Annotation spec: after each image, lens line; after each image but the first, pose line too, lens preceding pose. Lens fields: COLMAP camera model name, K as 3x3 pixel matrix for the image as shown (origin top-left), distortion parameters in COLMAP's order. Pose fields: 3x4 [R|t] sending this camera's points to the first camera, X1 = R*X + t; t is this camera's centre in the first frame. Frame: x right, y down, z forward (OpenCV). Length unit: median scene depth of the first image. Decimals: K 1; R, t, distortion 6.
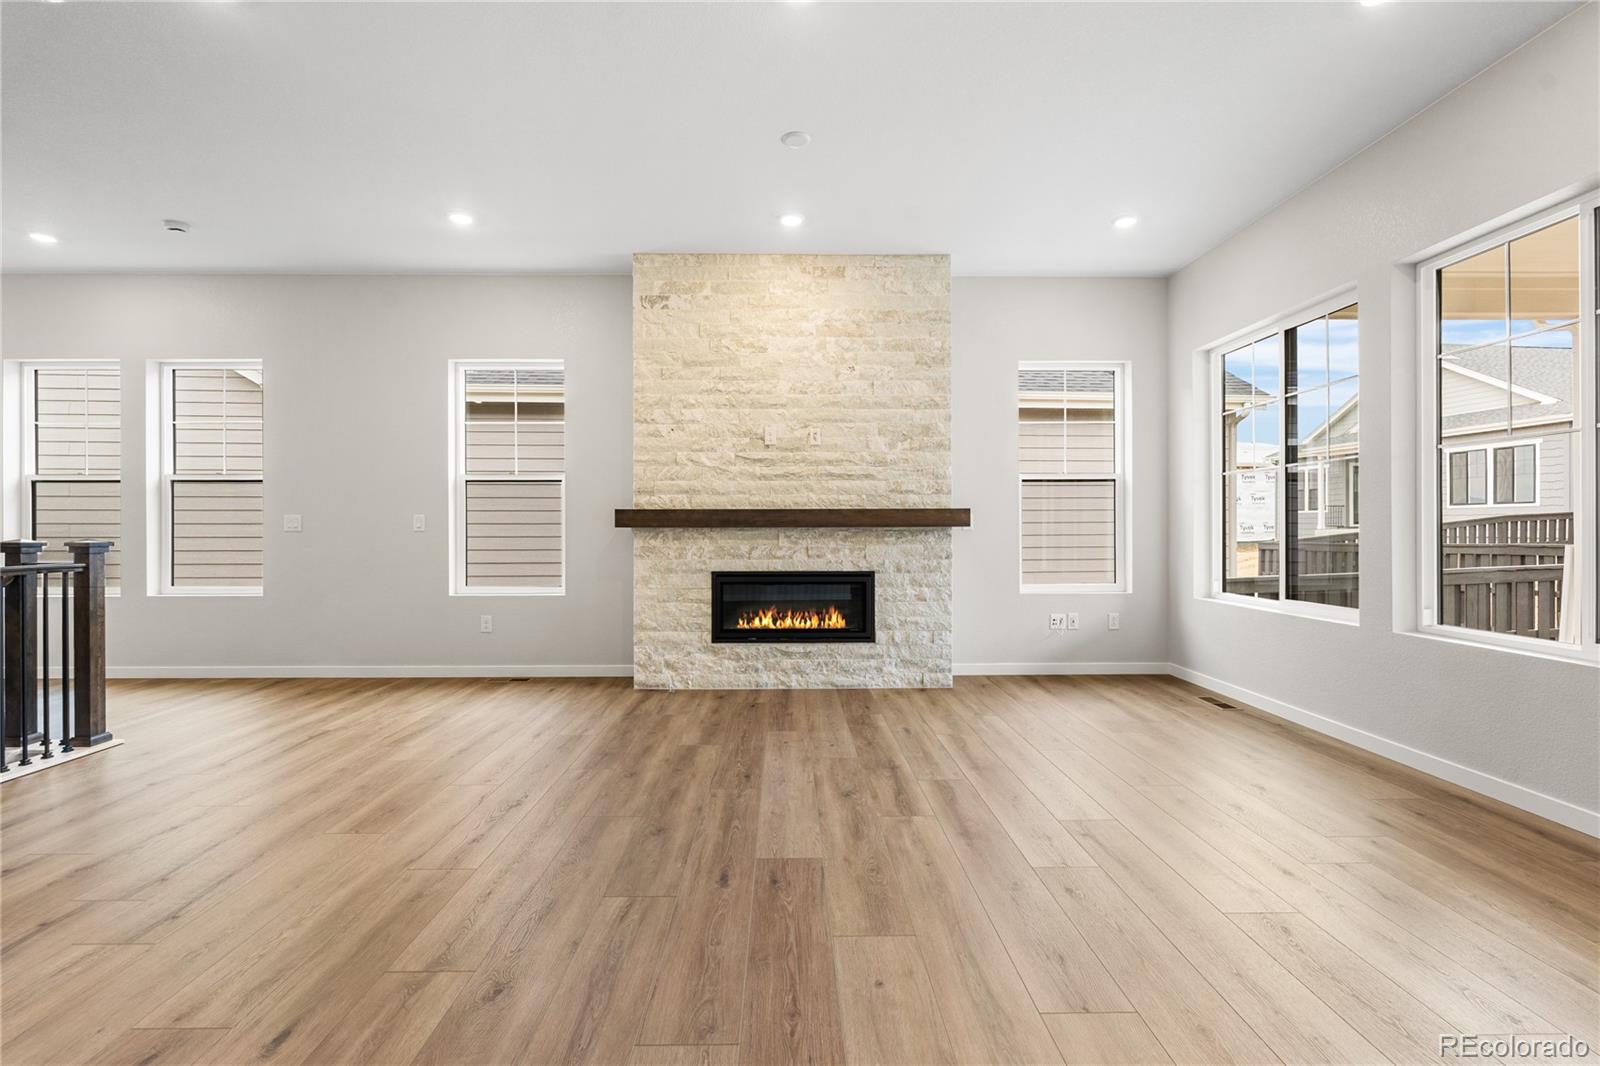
lens RADIAL K [[704.9, 0, 792.9], [0, 704.9, 531.5], [0, 0, 1]] dist [-0.005363, 0.001463]
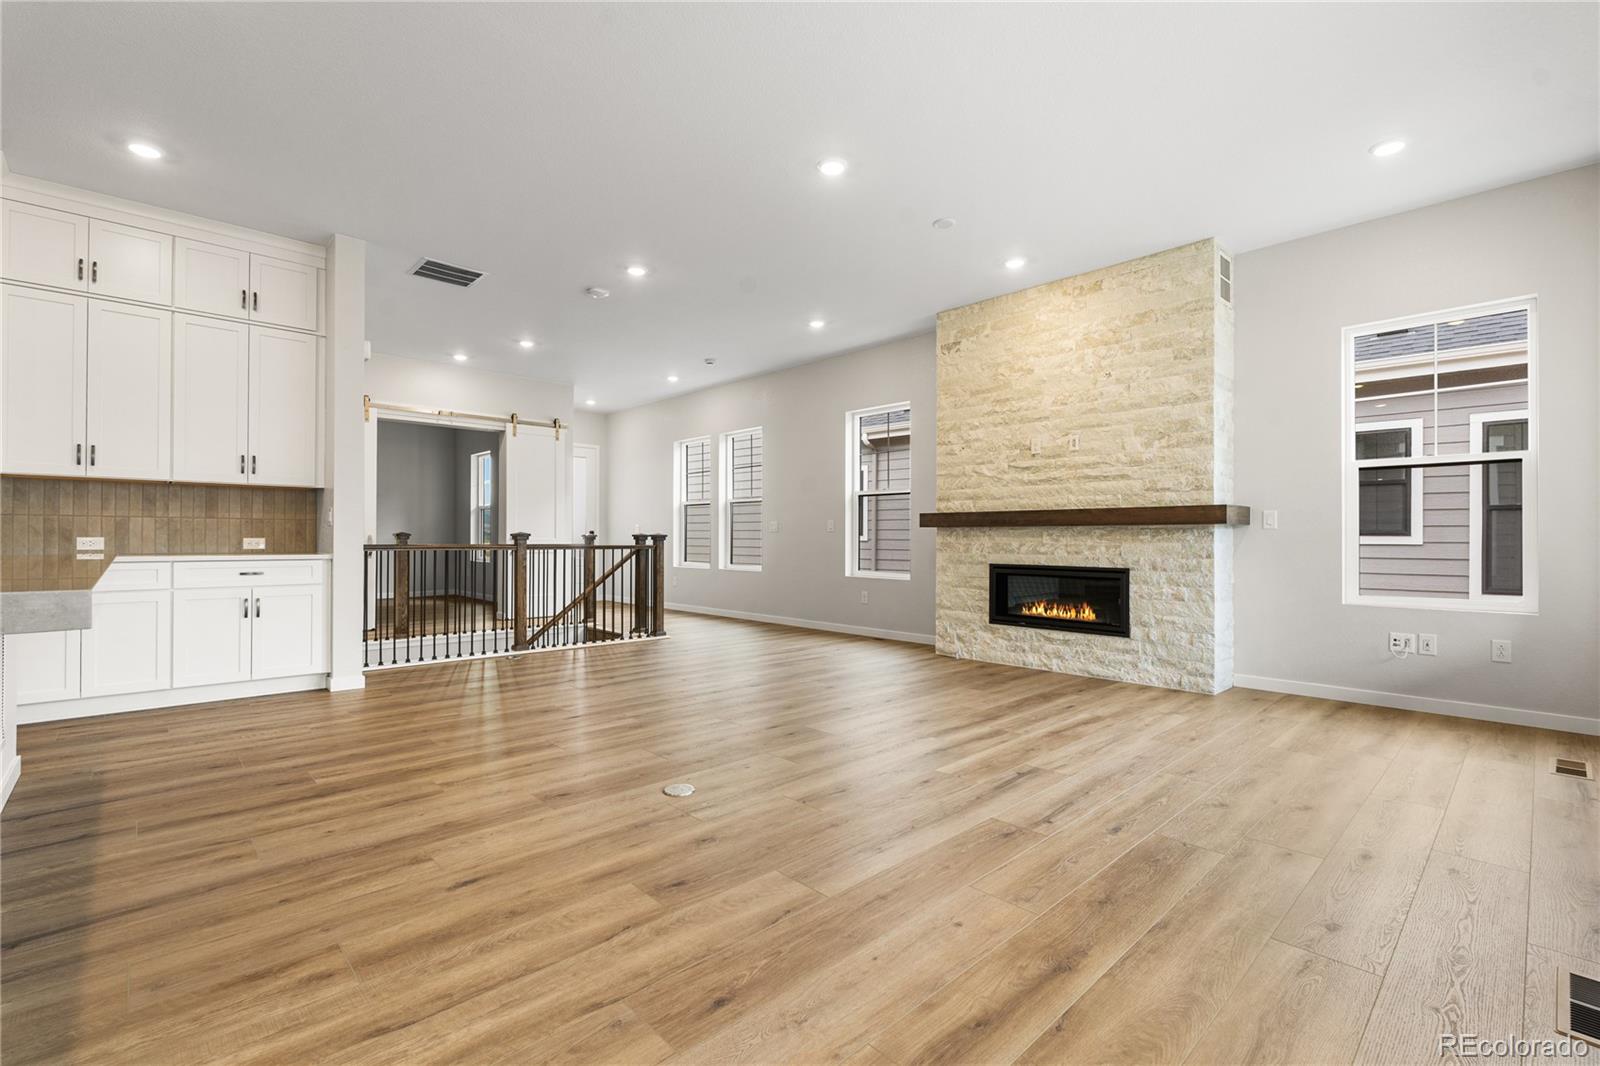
lens RADIAL K [[704.9, 0, 793.4], [0, 704.9, 535.7], [0, 0, 1]] dist [-0.005363, 0.001463]
pose [[0.675192, 0.002254, -0.737639, 0.541695], [-0.009587, 0.999938, -0.005720, 0.019250], [0.737580, 0.010934, 0.675171, -0.052484]]
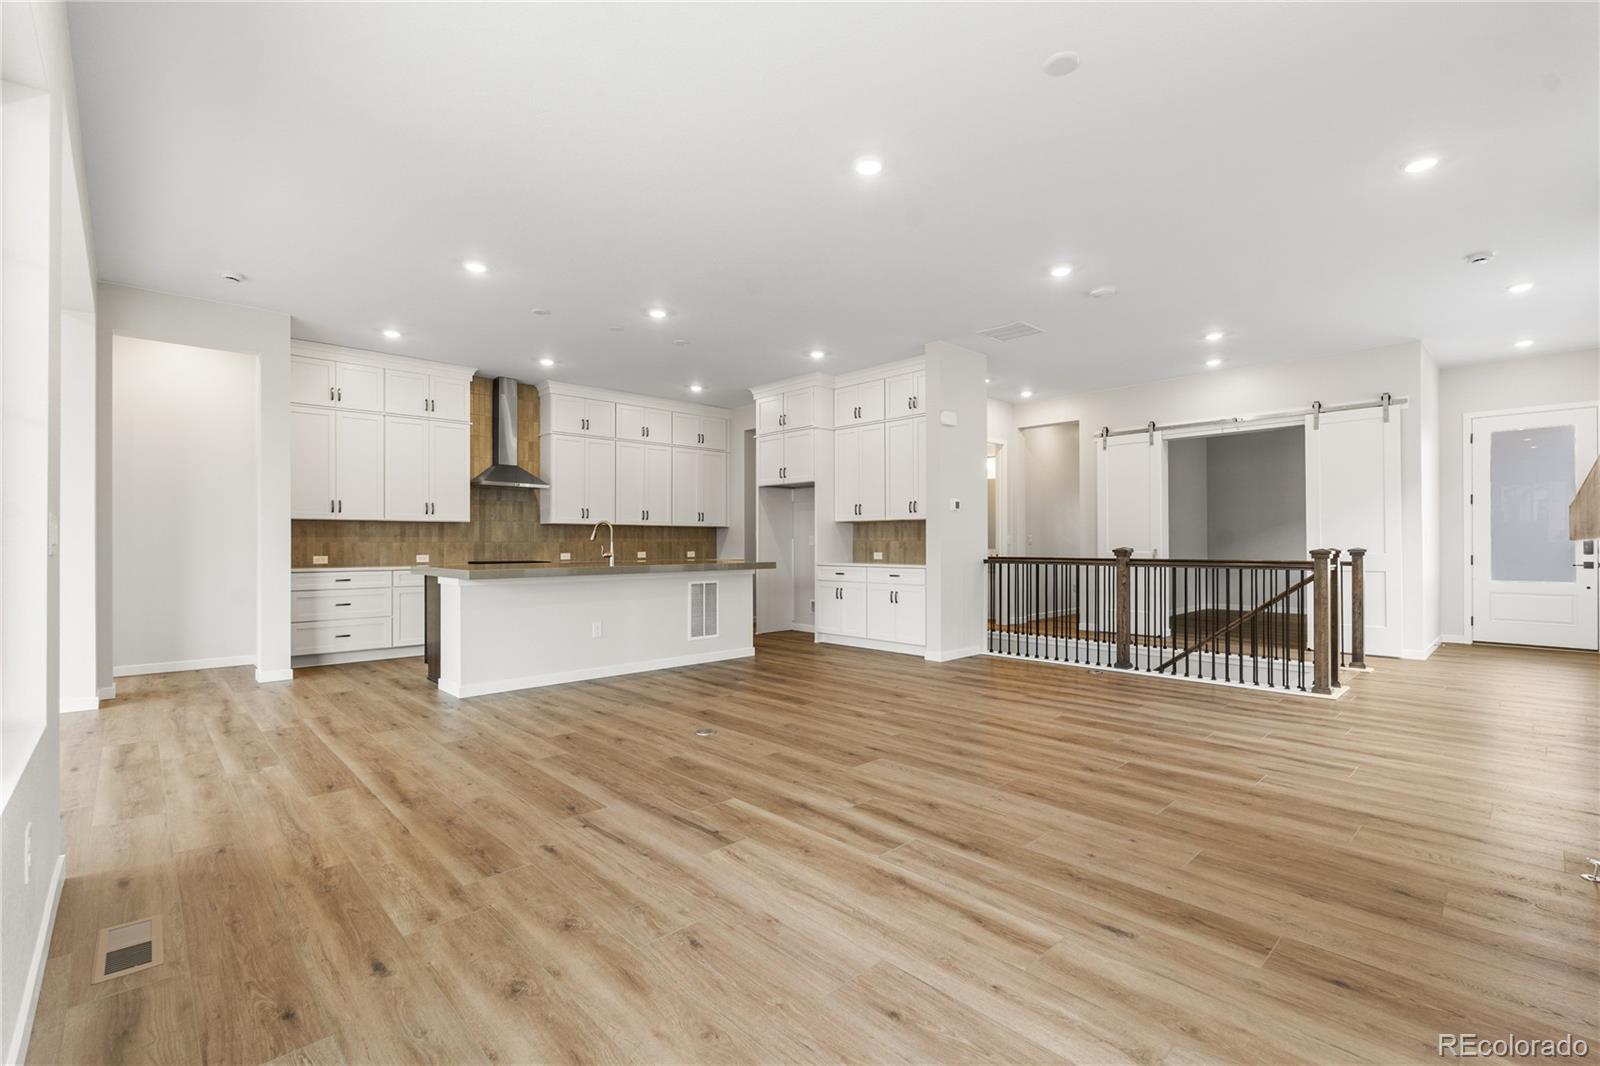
lens RADIAL K [[704.9, 0, 798.4], [0, 704.9, 543.0], [0, 0, 1]] dist [-0.005363, 0.001463]
pose [[-0.733632, 0.003540, -0.679538, 0.545675], [-0.000152, 0.999986, 0.005374, -0.006225], [0.679547, 0.004046, -0.733620, 0.970404]]
